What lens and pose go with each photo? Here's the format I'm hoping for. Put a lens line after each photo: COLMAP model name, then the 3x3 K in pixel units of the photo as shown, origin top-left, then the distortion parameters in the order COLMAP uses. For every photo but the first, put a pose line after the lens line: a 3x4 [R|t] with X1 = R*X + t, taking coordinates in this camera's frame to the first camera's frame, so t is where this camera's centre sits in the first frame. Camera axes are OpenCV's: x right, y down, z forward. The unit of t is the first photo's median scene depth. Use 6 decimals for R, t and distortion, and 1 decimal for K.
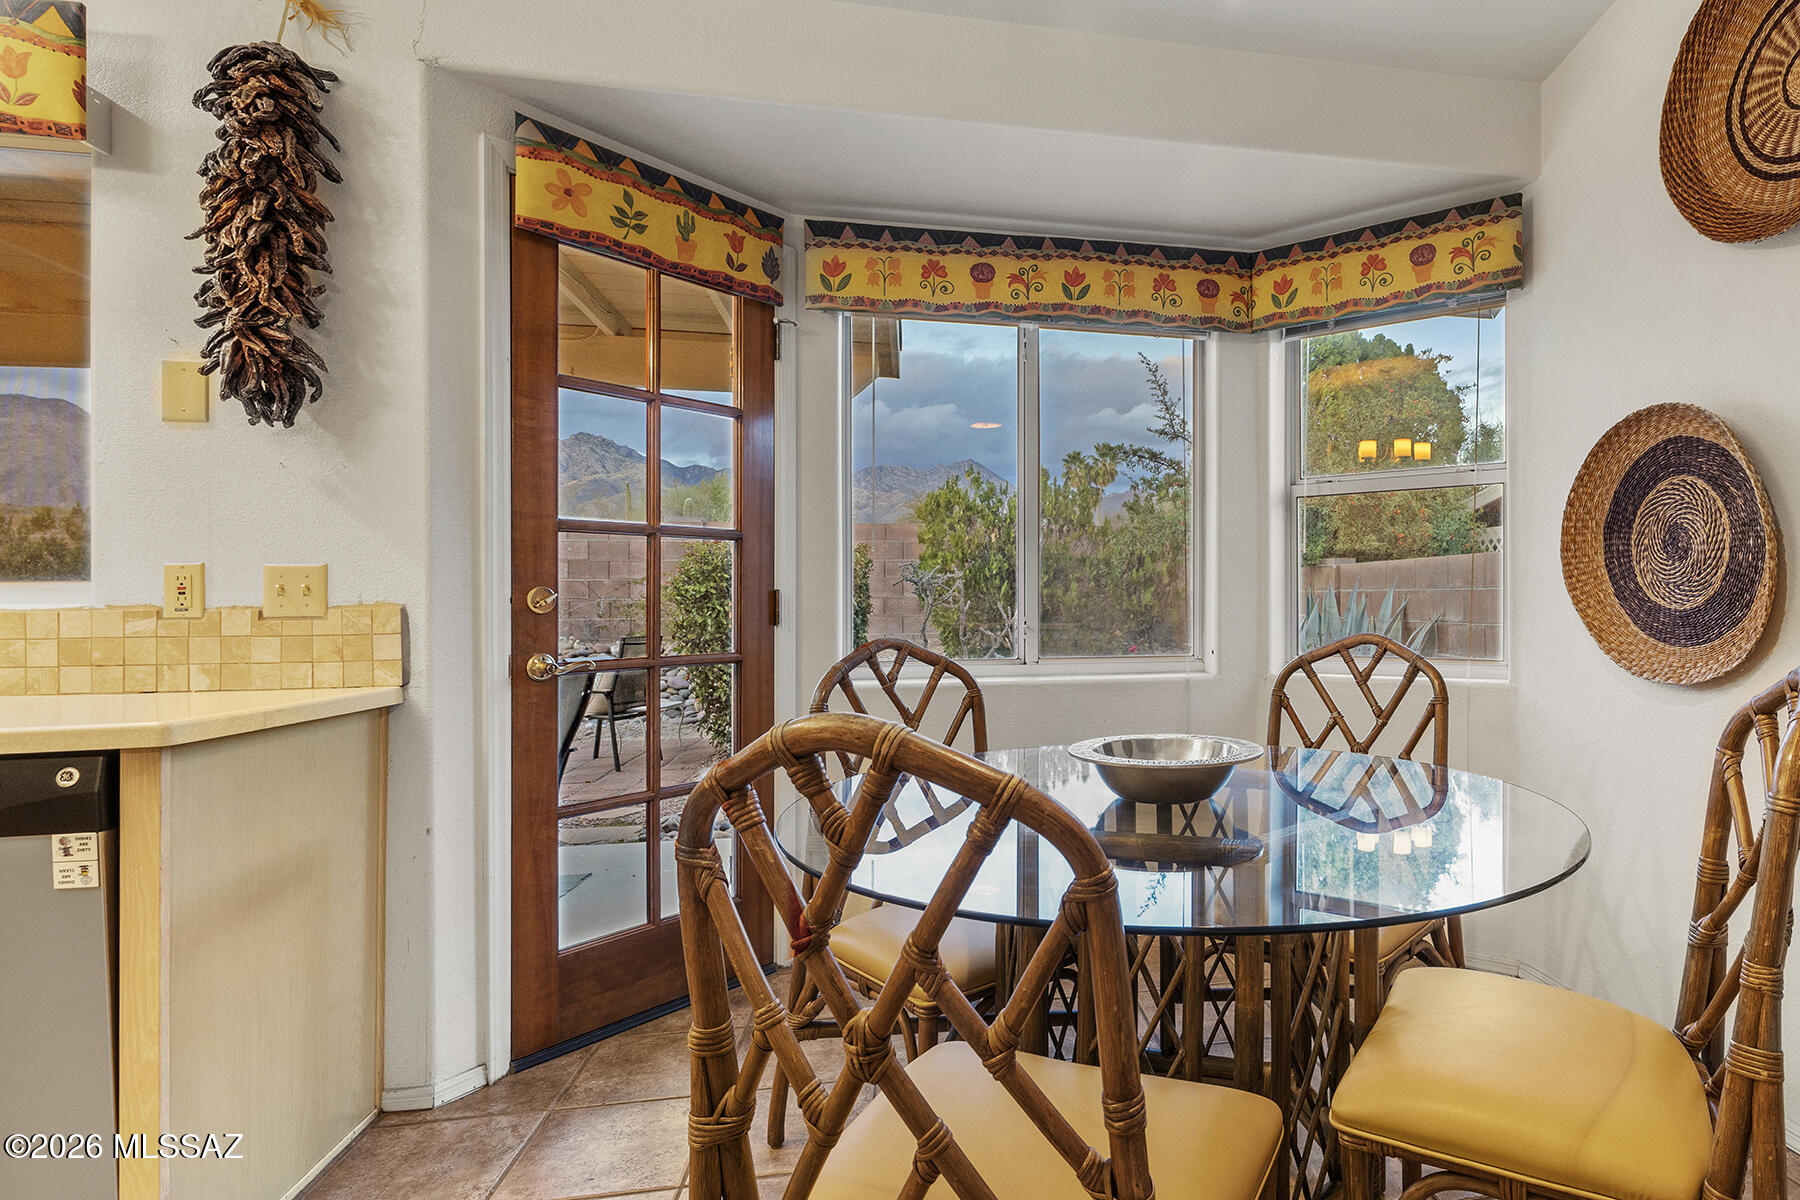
lens RADIAL K [[937.8, 0, 1122.8], [0, 937.8, 604.1], [0, 0, 1]] dist [-0.001857, -0.000420]
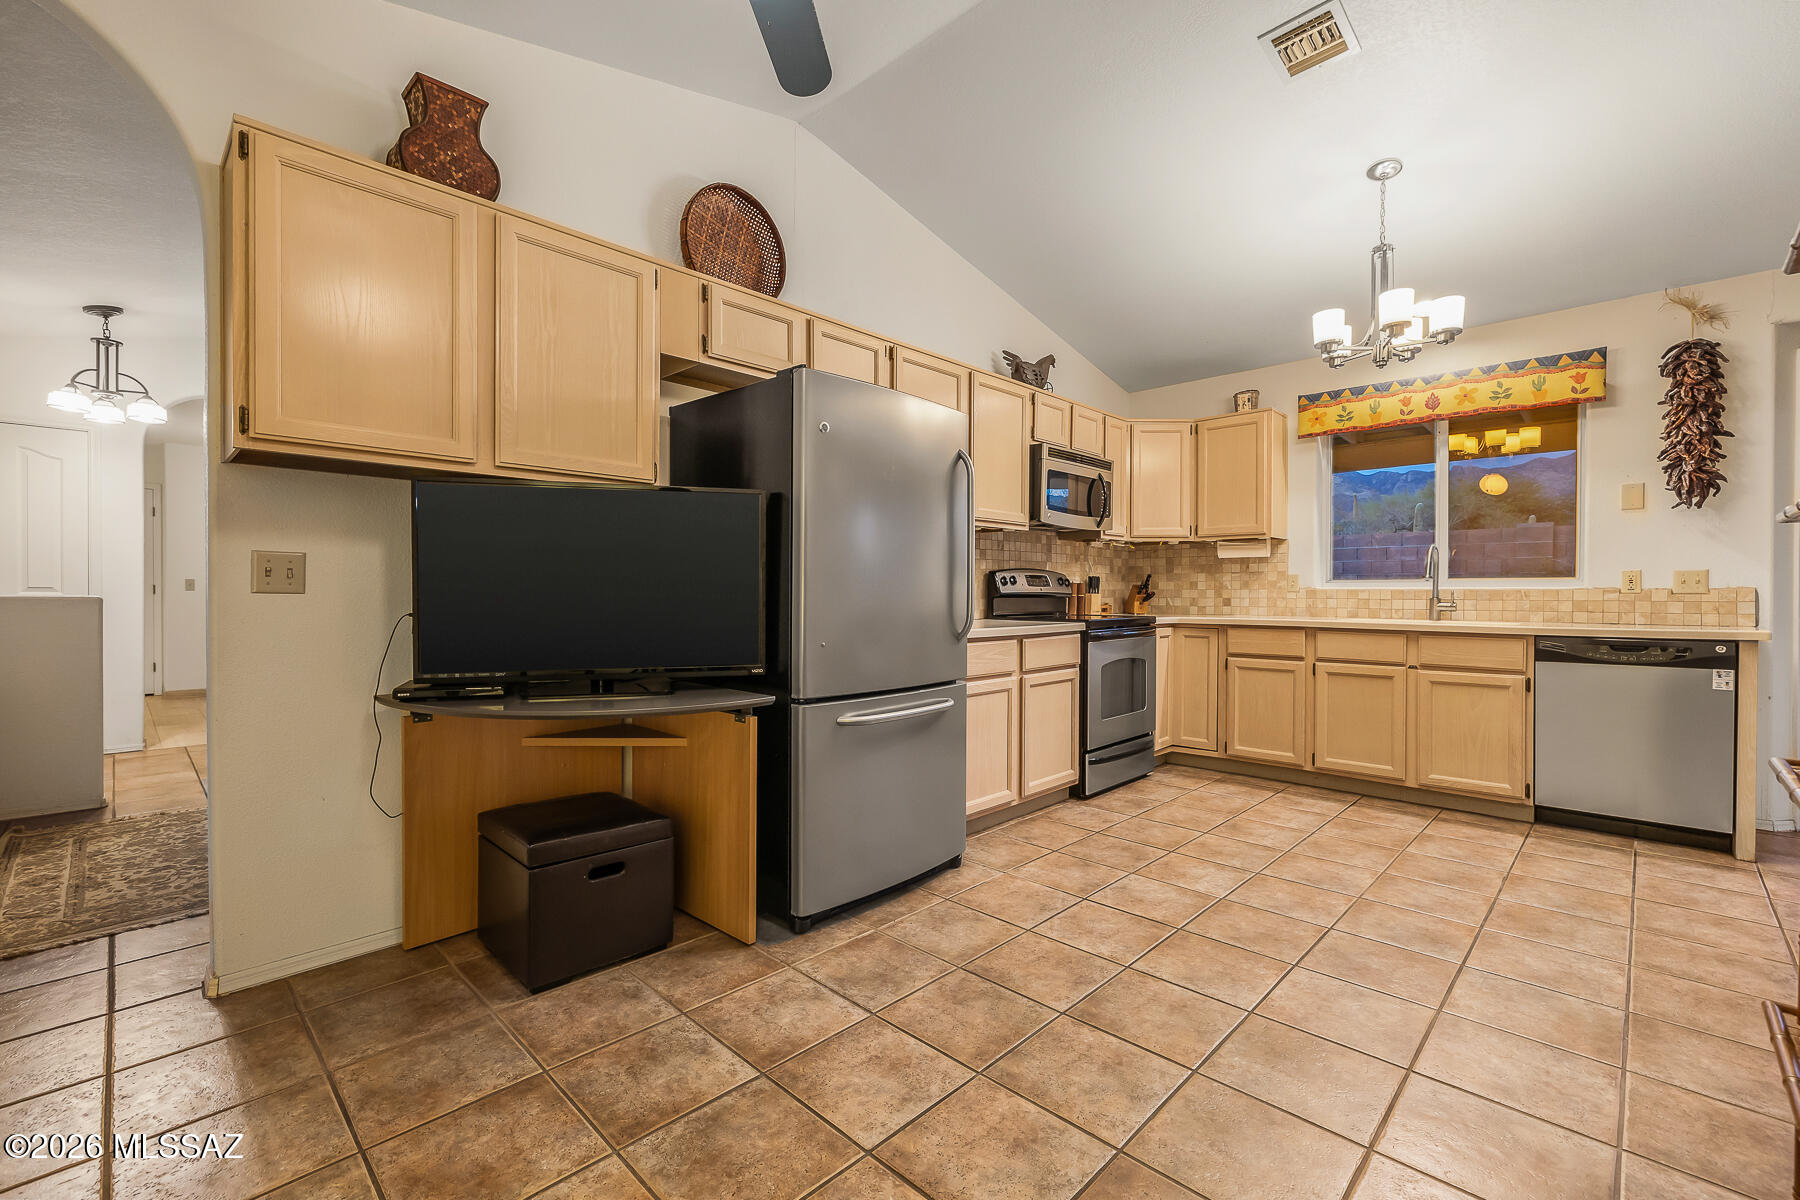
lens RADIAL K [[767.6, 0, 900.0], [0, 767.6, 600.0], [0, 0, 1]] dist [0.004373, 0.000608]
pose [[0.552444, 0.017234, -0.833372, -0.322581], [-0.010153, 0.999851, 0.013946, 0.019343], [0.833488, 0.000756, 0.552537, -1.287714]]
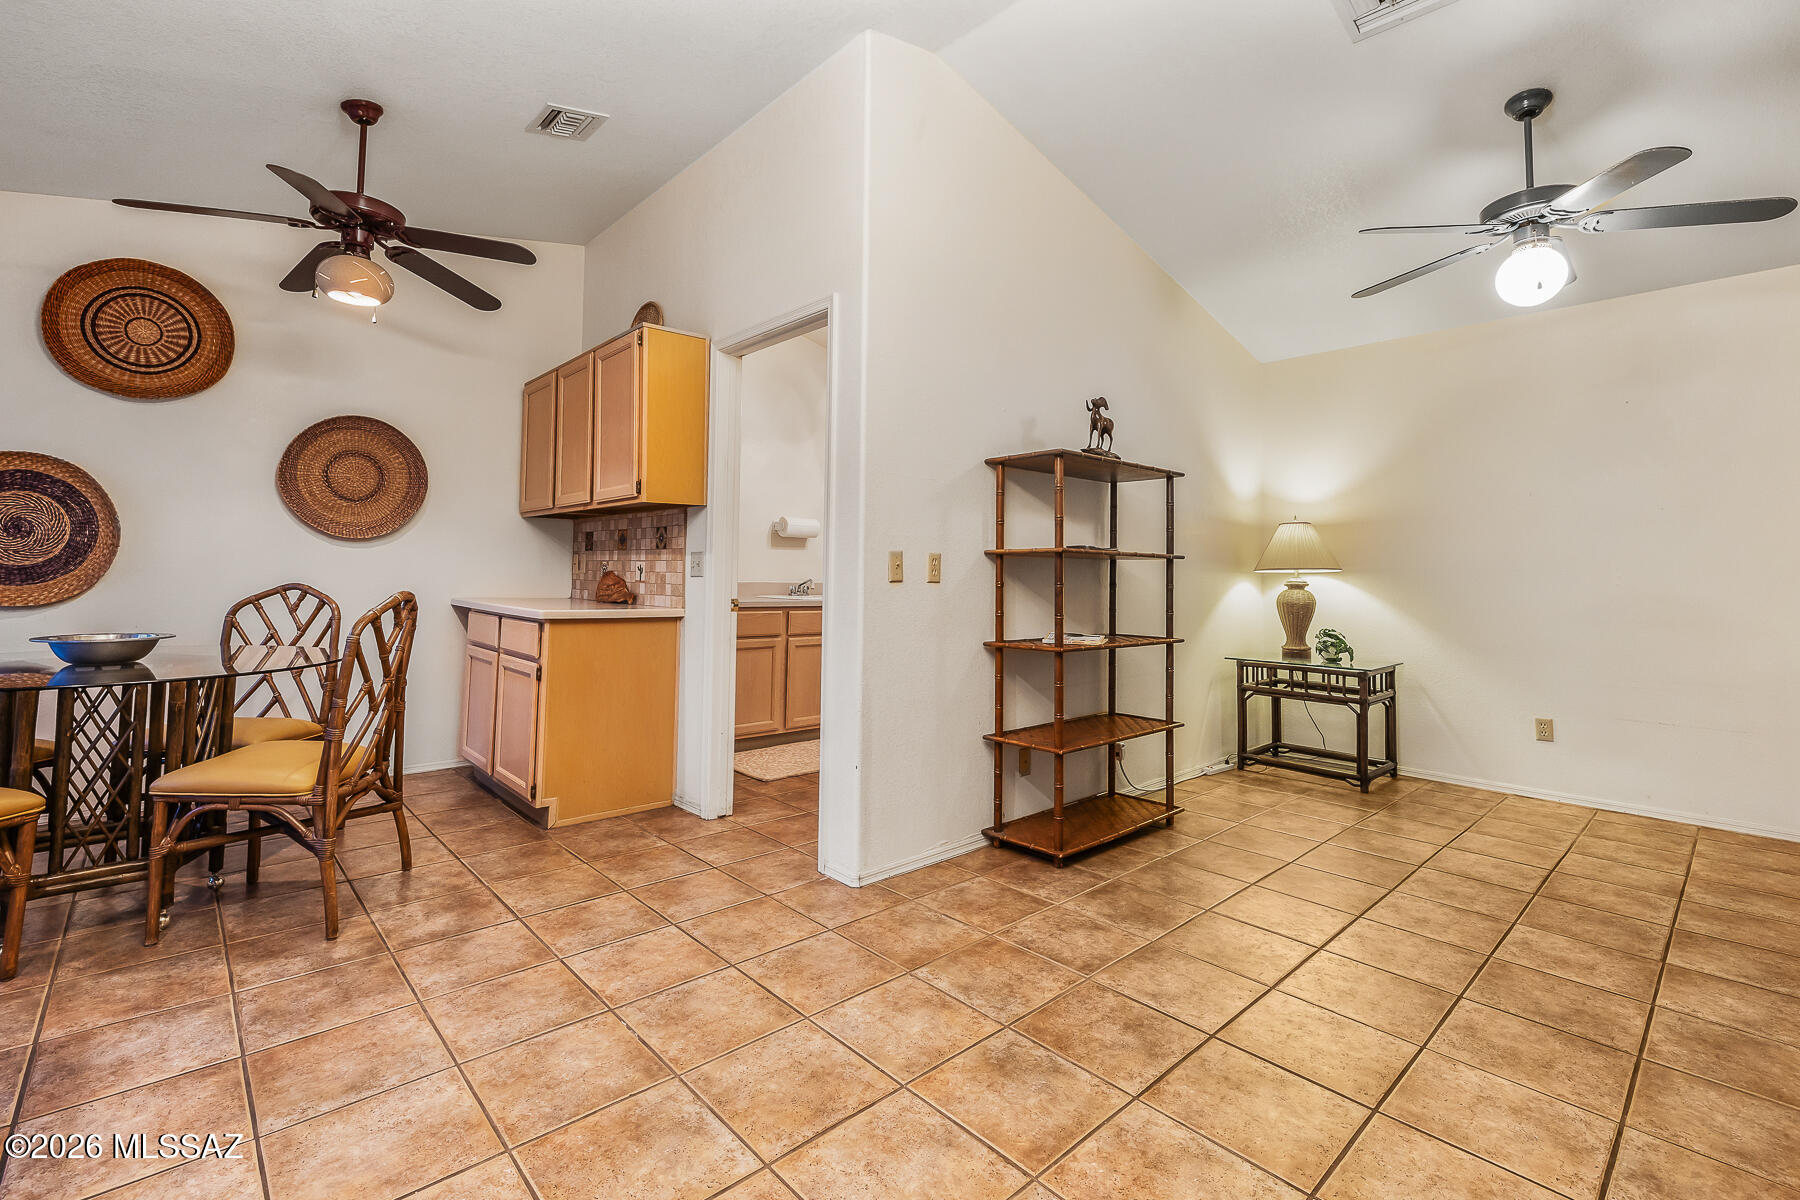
lens RADIAL K [[788.0, 0, 892.5], [0, 788.0, 534.3], [0, 0, 1]] dist [-0.001254, 0.000173]
pose [[-0.503954, 0.046370, 0.862485, -1.358502], [-0.007653, 0.998279, -0.058142, 0.019305], [-0.863697, -0.035902, -0.502732, 0.302231]]
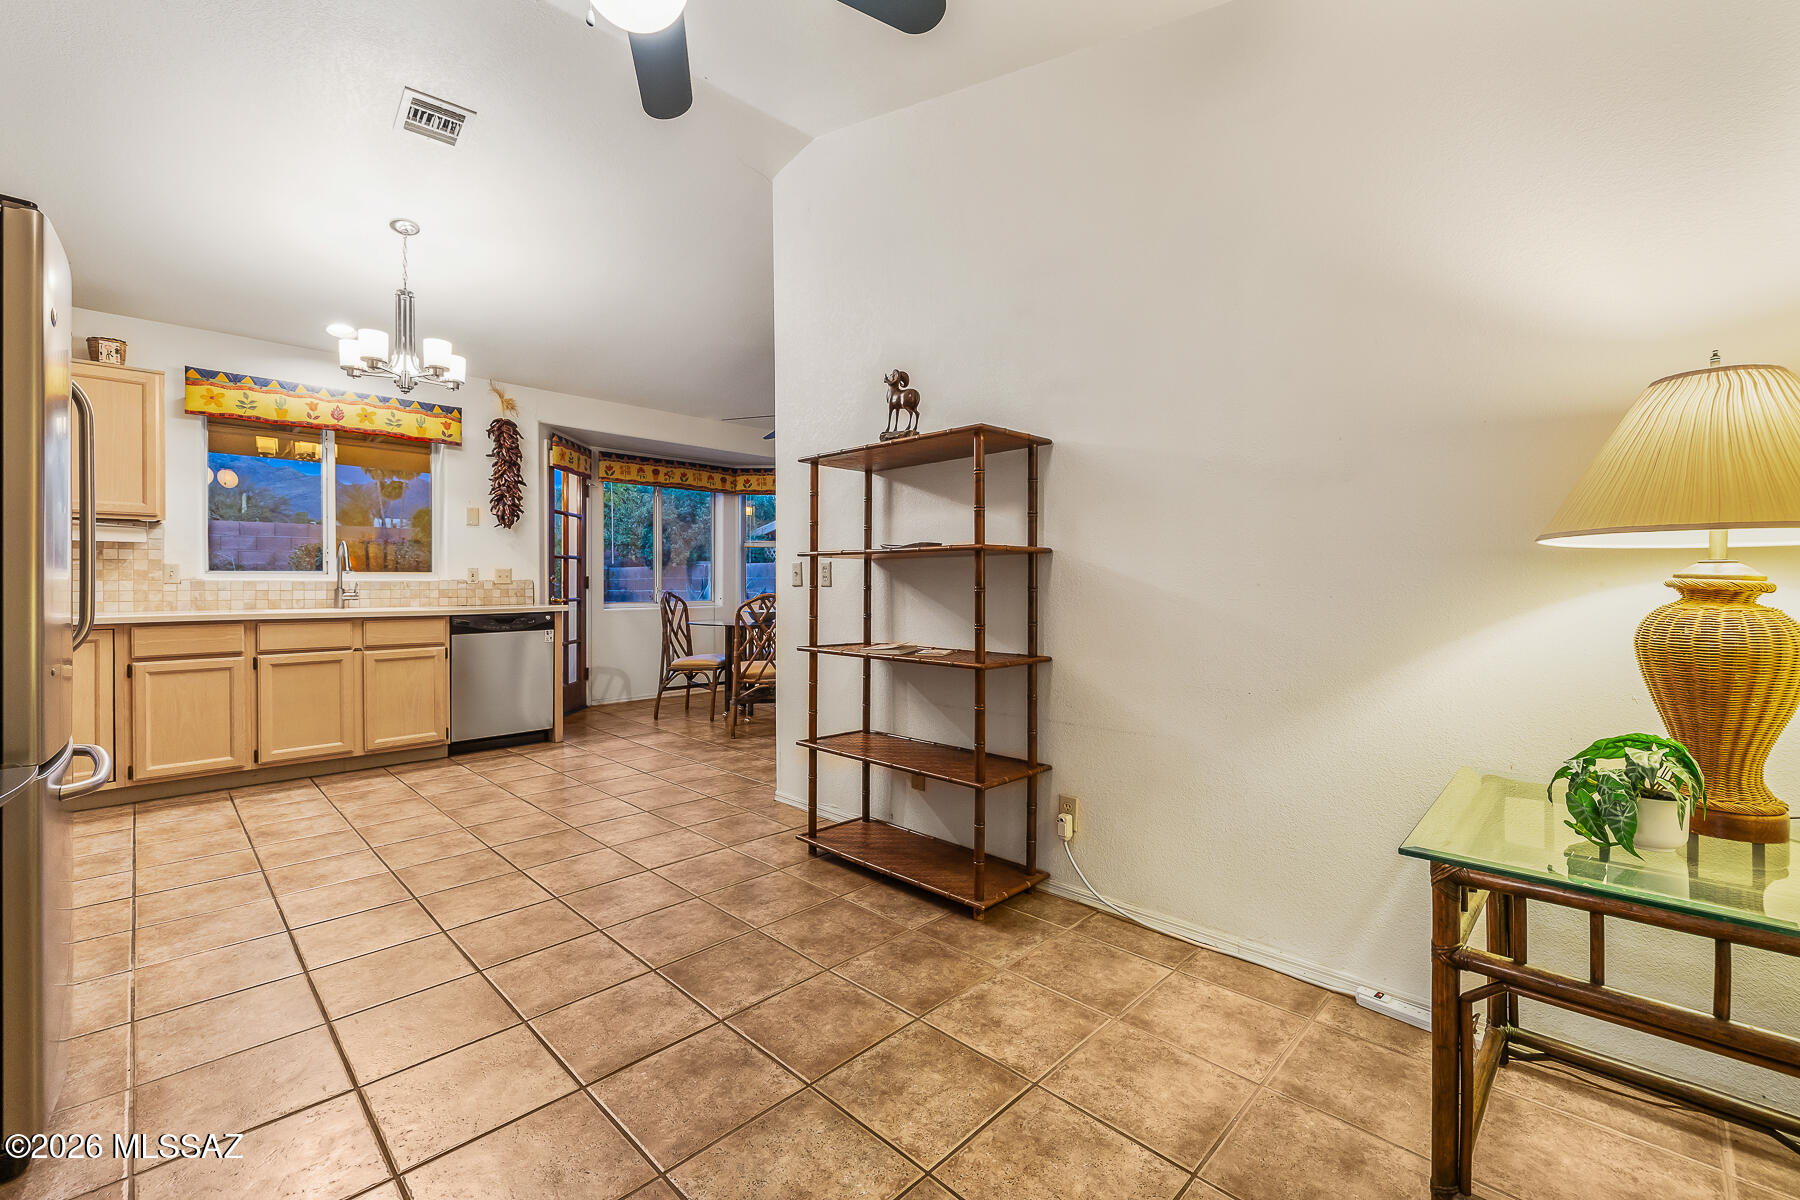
lens RADIAL K [[754.1, 0, 890.9], [0, 754.1, 588.4], [0, 0, 1]] dist [-0.008361, 0.000295]
pose [[0.837226, 0.001784, 0.546855, -0.981020], [-0.001533, 0.999998, -0.000915, 0.025839], [-0.546856, -0.000072, 0.837227, -1.680561]]
